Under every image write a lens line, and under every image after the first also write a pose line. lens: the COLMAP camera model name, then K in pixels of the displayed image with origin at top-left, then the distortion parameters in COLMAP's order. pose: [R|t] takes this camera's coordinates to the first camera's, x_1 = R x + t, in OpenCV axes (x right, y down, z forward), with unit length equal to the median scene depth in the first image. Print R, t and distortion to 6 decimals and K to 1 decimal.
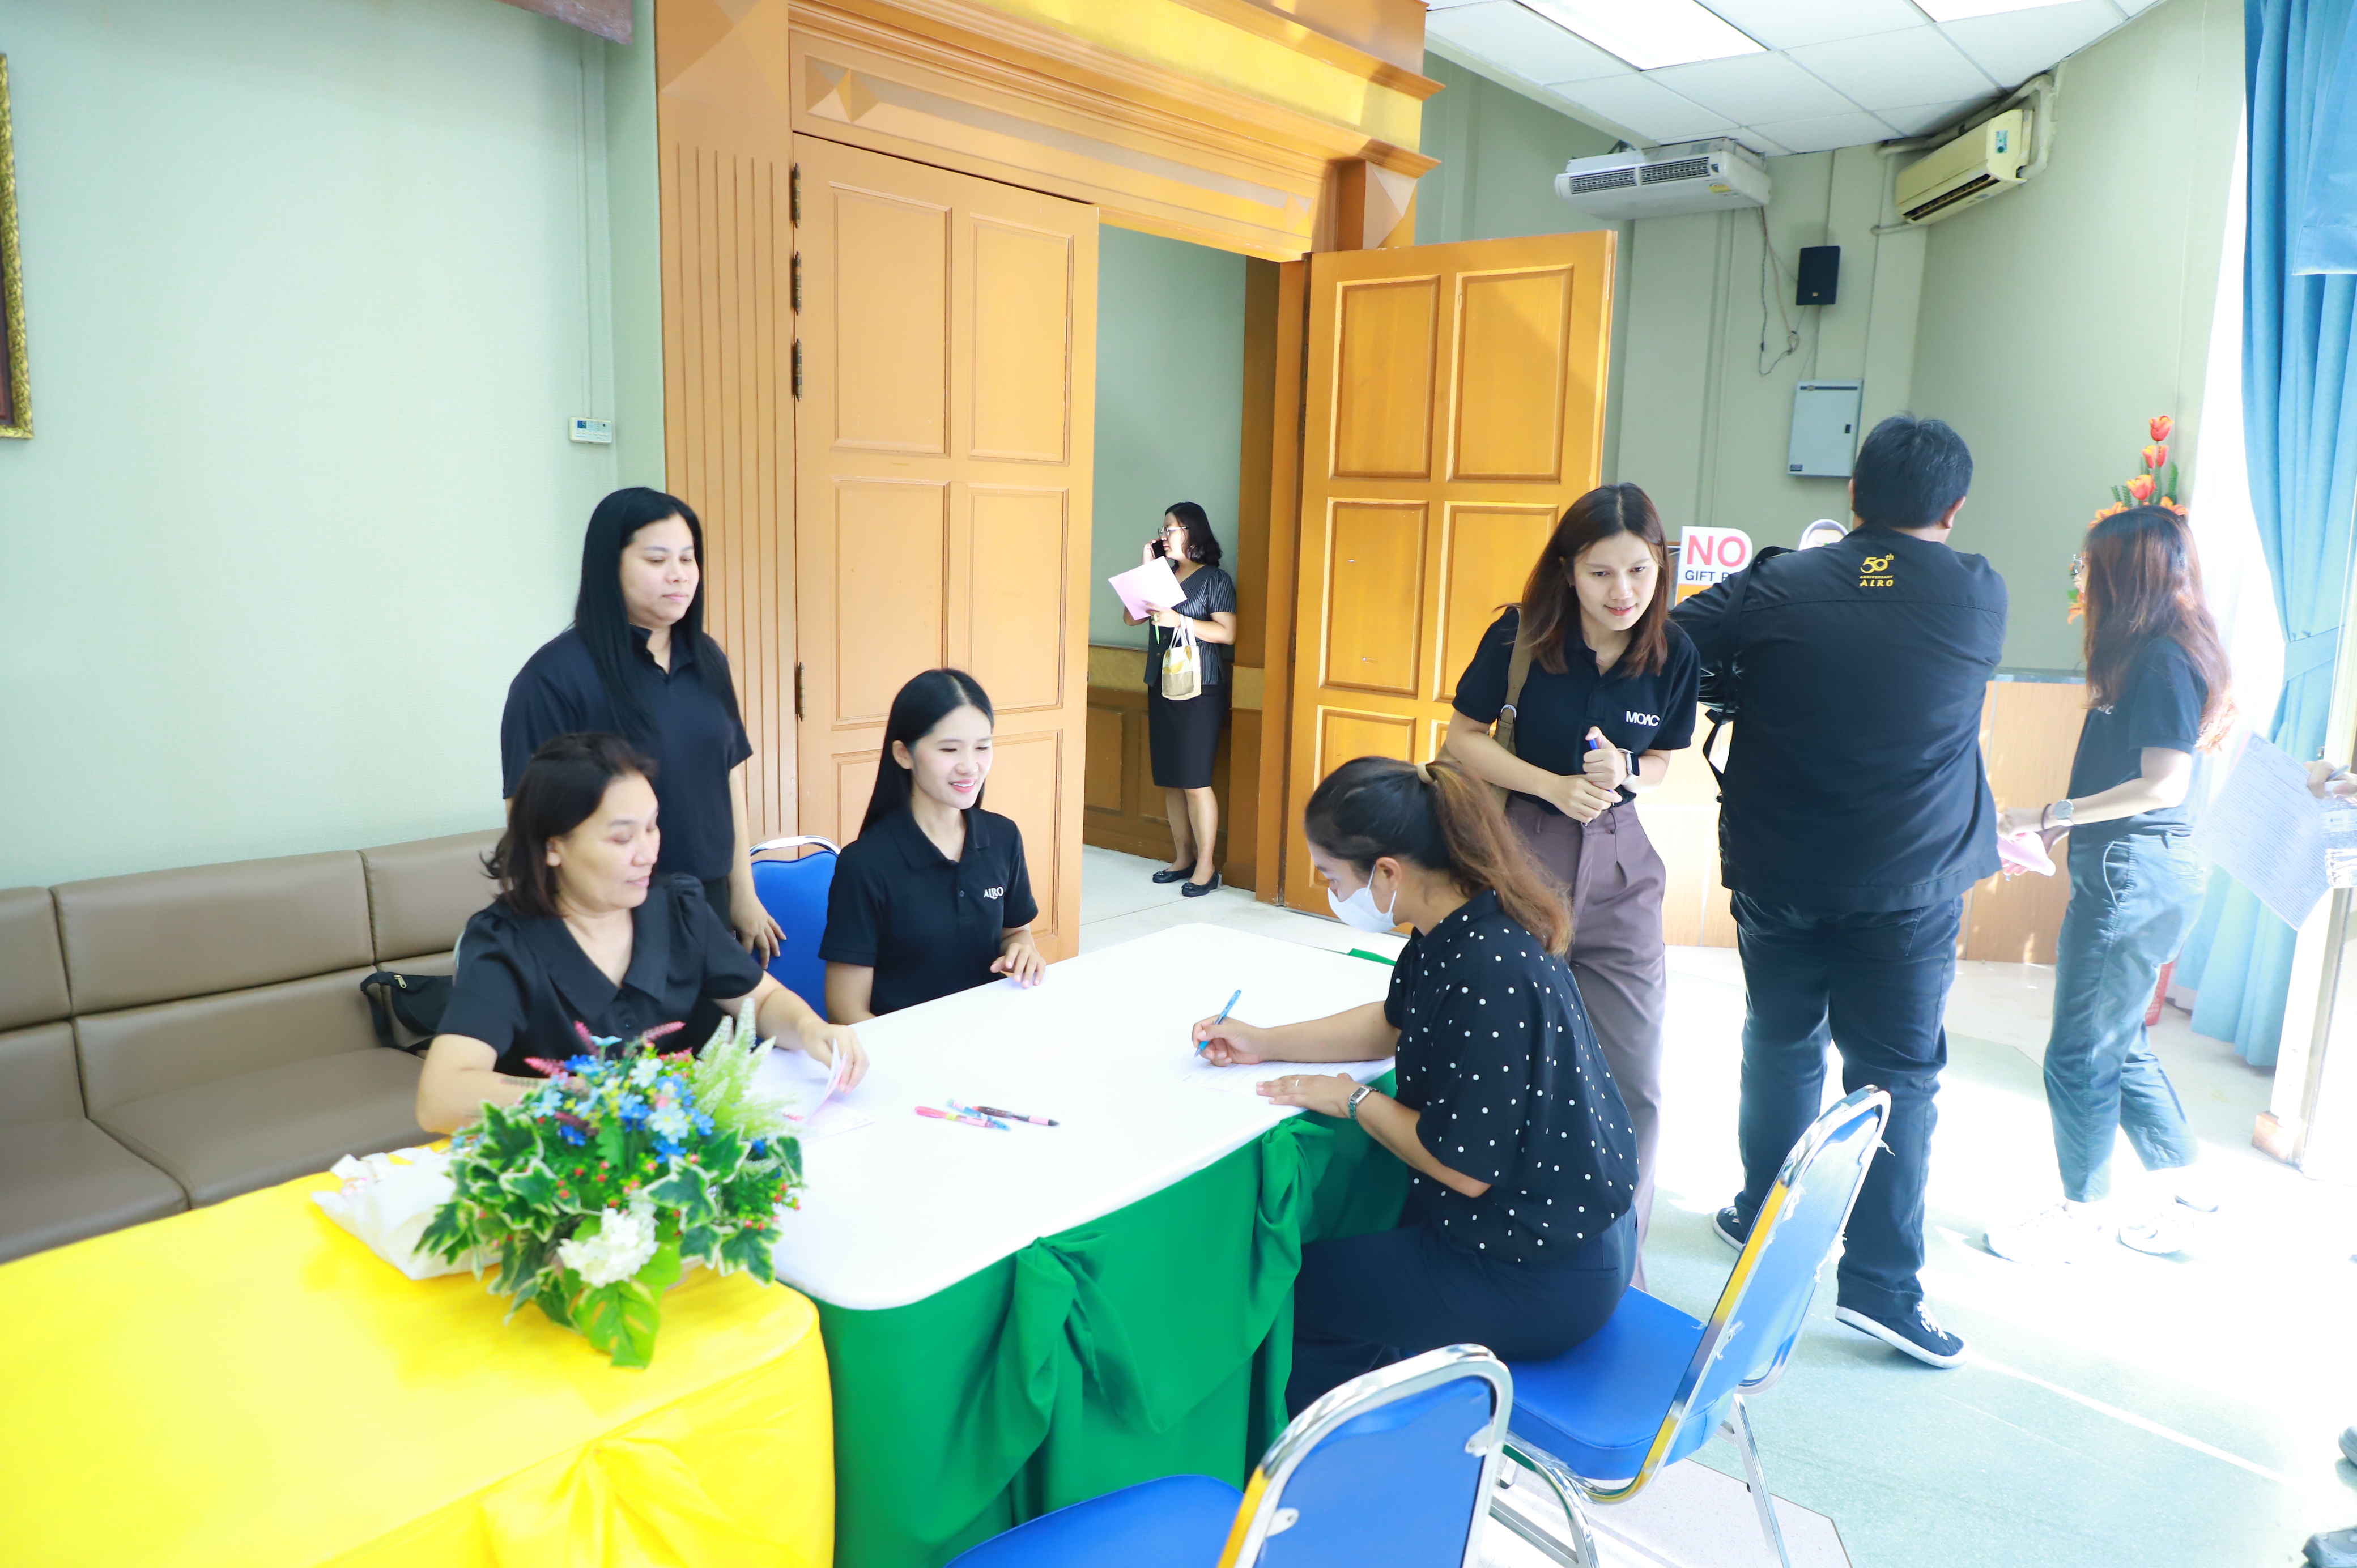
lens RADIAL K [[1606.4, 0, 1172.4], [0, 1606.4, 784.2], [0, 0, 1]] dist [-0.027070, 0.000755]
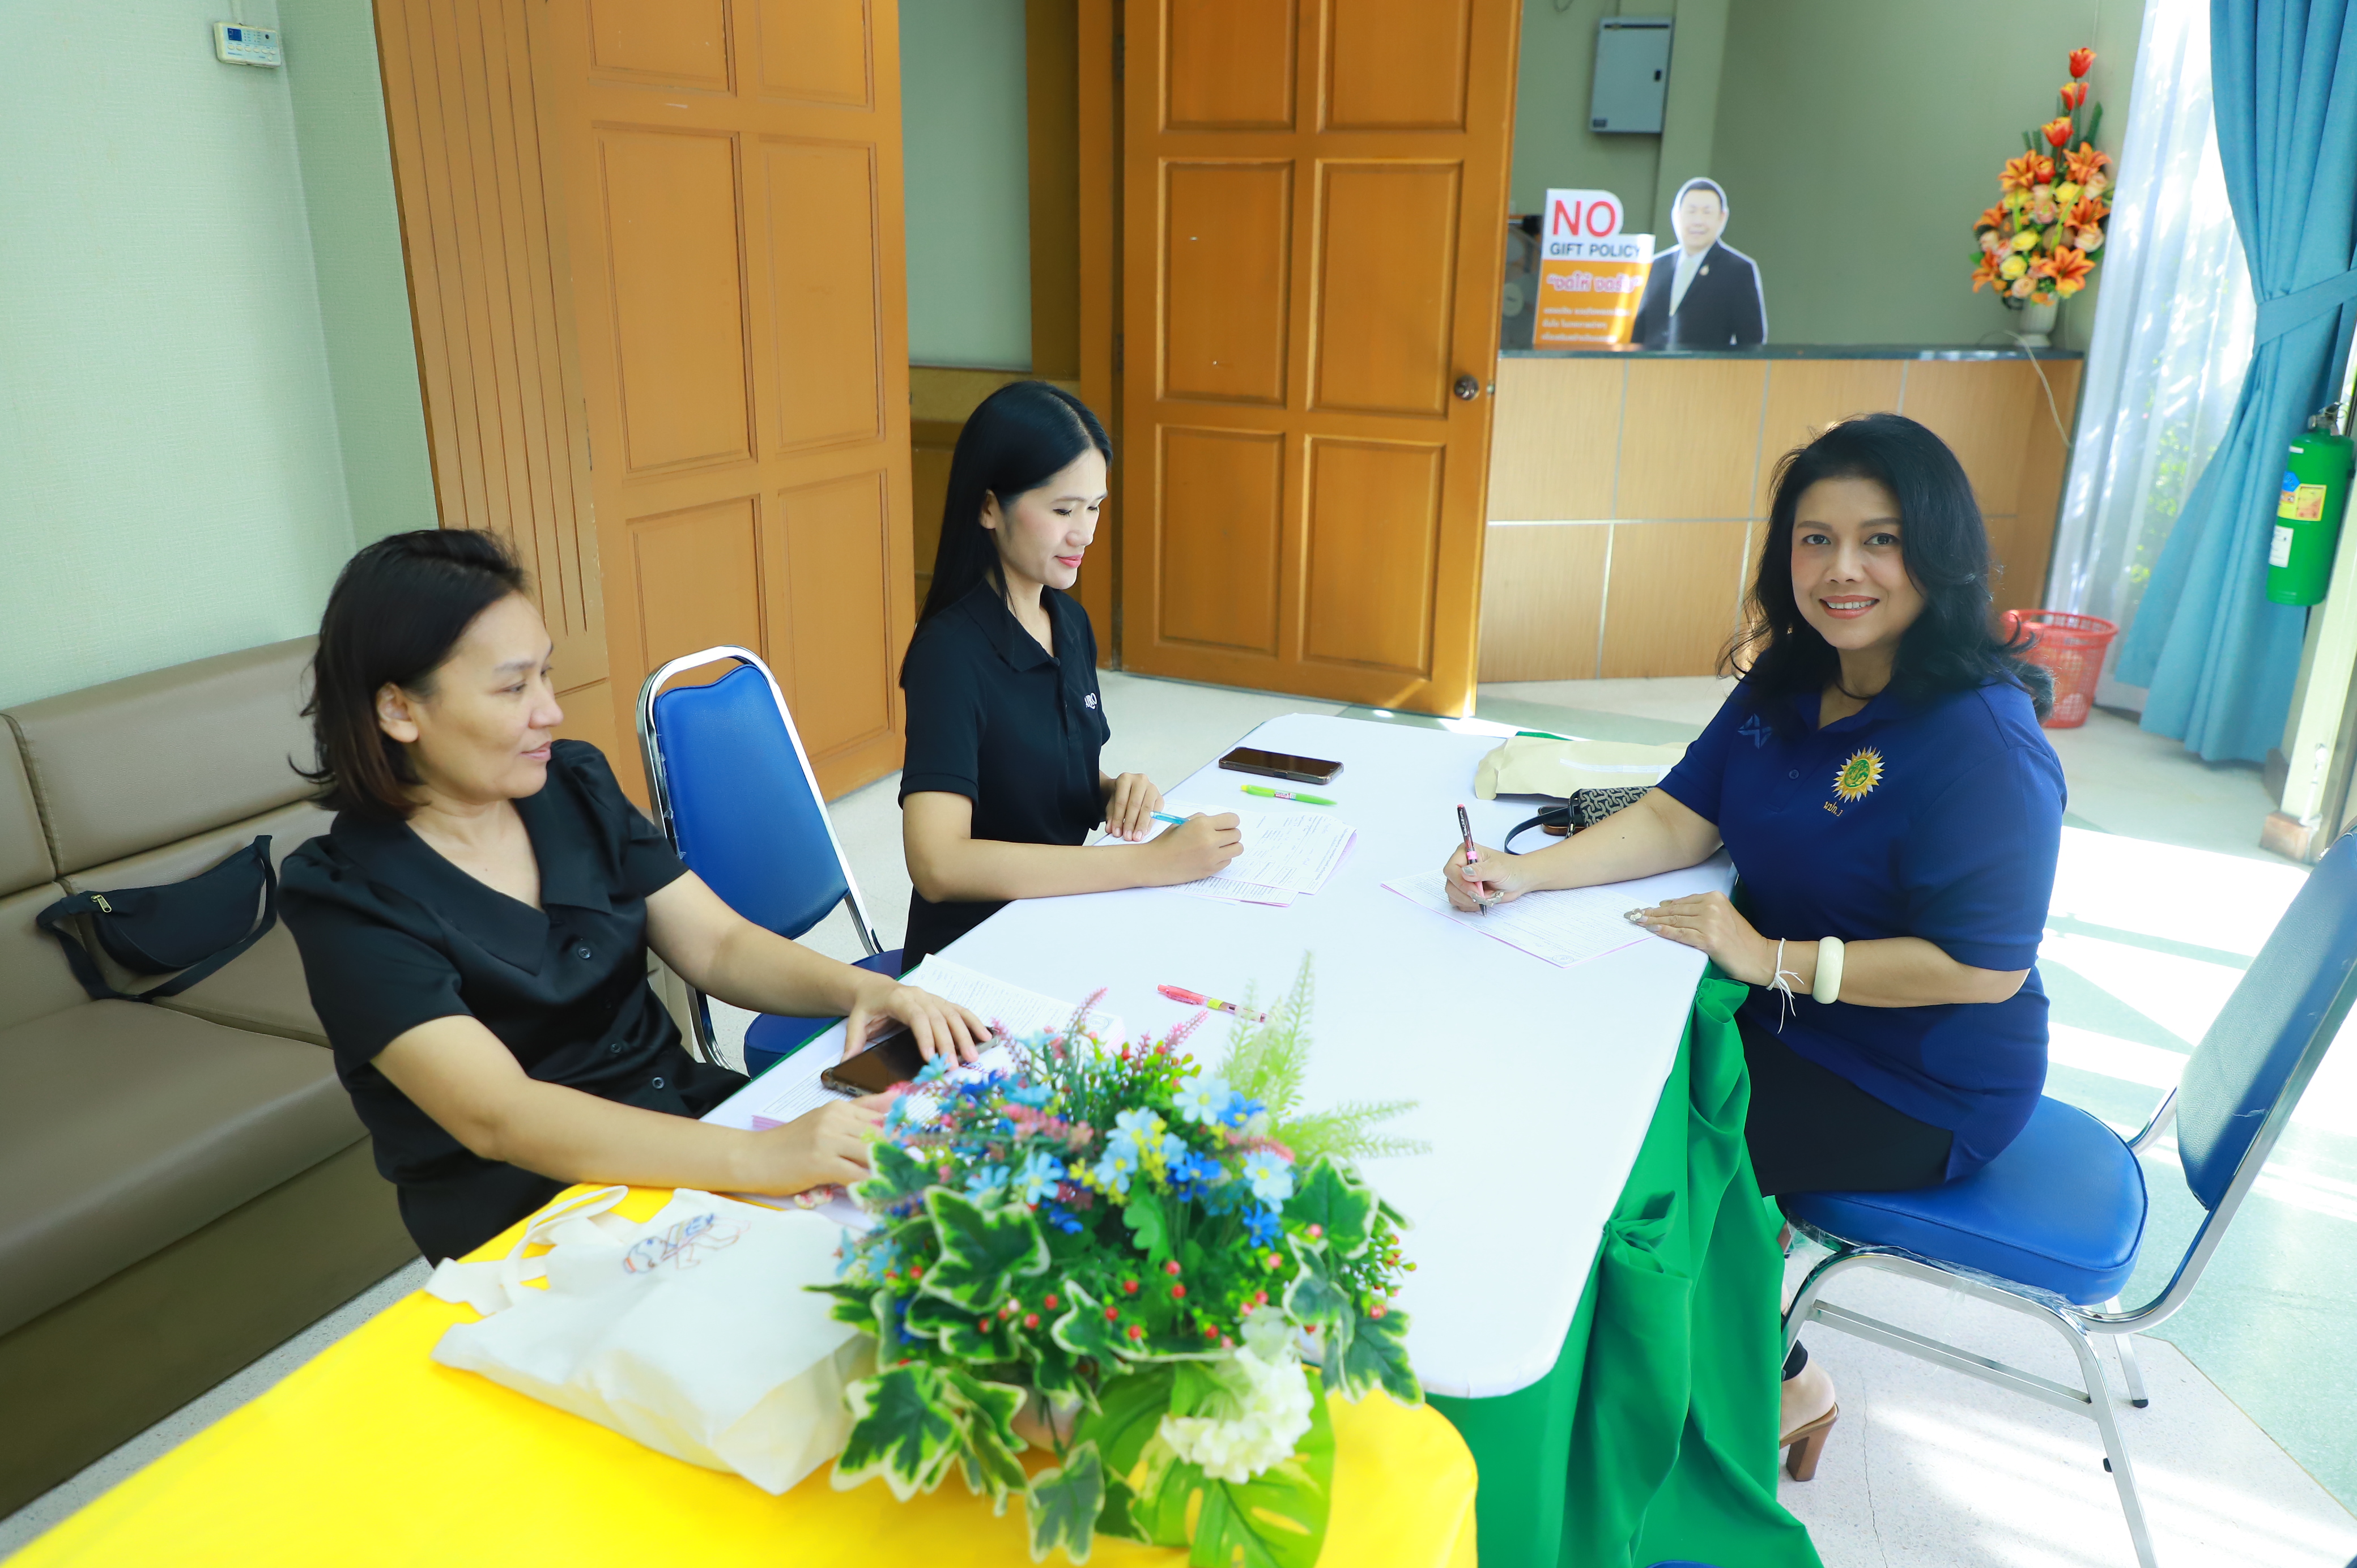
lens RADIAL K [[1765.2, 0, 1177.4], [0, 1765.2, 786.6], [0, 0, 1]] dist [-0.008425, -0.001714]
pose [[0.966402, -0.096042, 0.238417, -0.194656], [0.058958, 0.985665, 0.158076, -0.012189], [-0.250181, -0.138709, 0.958212, 0.167991]]
